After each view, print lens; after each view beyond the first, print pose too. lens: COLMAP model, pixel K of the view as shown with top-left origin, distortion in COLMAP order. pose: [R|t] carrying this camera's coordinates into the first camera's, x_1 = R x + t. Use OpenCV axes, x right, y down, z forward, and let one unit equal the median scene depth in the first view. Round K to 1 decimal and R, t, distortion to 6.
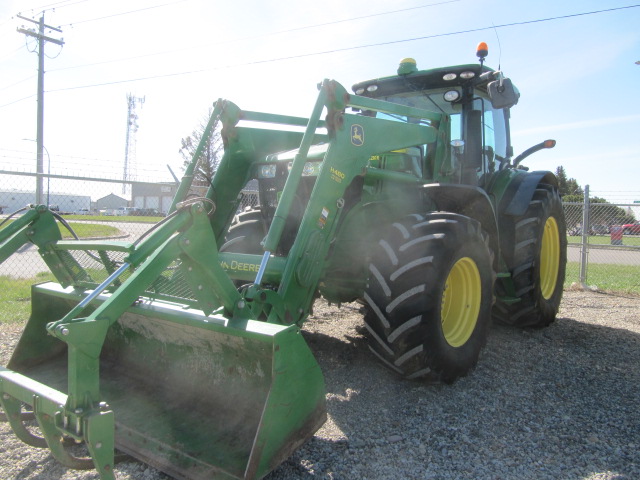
lens RADIAL K [[527.4, 0, 319.8], [0, 527.4, 239.4], [0, 0, 1]] dist [-0.056089, 0.021075]
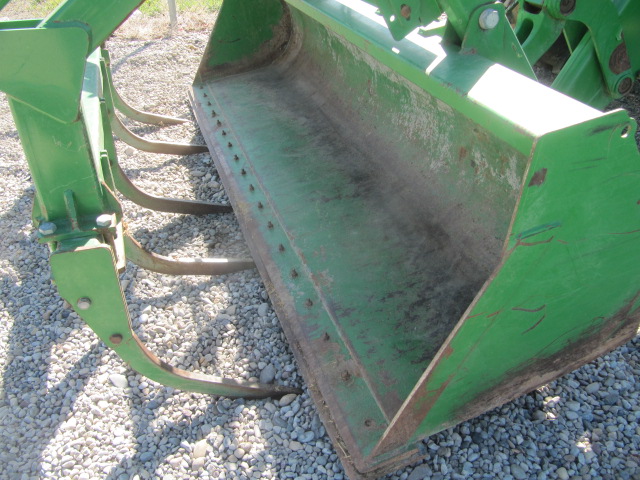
lens RADIAL K [[527.4, 0, 317.3], [0, 527.4, 244.3], [0, 0, 1]] dist [-0.056089, 0.021075]
pose [[0.834471, 0.309498, -0.455927, -0.029949], [-0.022282, 0.845649, 0.533274, 0.061143], [0.550601, -0.434843, 0.712566, 0.564463]]
